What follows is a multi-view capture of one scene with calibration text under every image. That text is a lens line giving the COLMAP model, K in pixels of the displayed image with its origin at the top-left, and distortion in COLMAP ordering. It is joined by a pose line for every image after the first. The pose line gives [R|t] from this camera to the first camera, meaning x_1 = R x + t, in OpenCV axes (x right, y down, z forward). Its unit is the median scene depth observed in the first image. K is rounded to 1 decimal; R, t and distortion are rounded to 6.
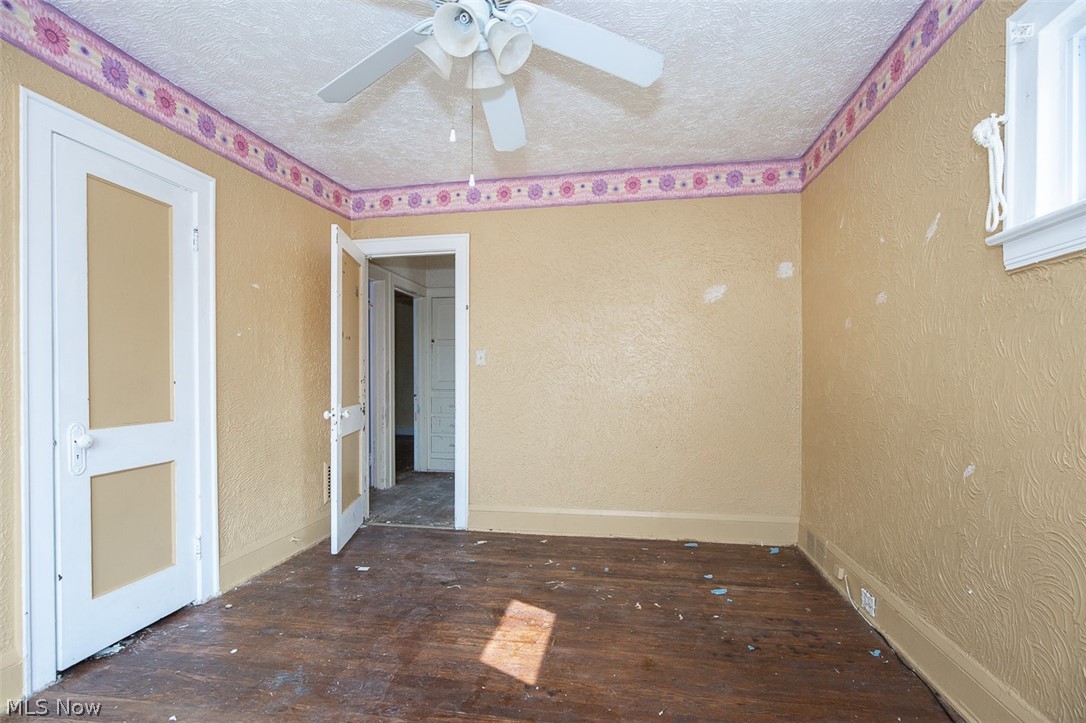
lens RADIAL K [[500.5, 0, 538.3], [0, 500.5, 381.9], [0, 0, 1]] dist [-0.014805, 0.002563]
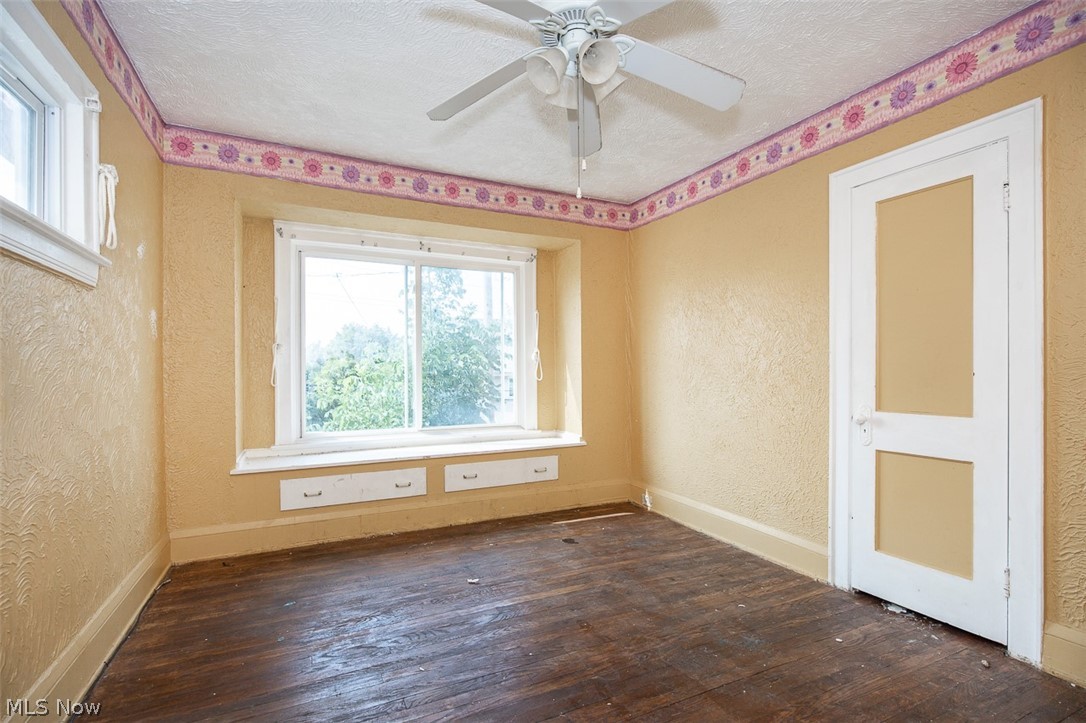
lens RADIAL K [[500.5, 0, 542.8], [0, 500.5, 368.4], [0, 0, 1]] dist [-0.014805, 0.002563]
pose [[-0.807685, 0.002334, -0.589610, 0.336673], [-0.001635, 0.999979, 0.006199, -0.011013], [0.589613, 0.005970, -0.807664, 1.050200]]
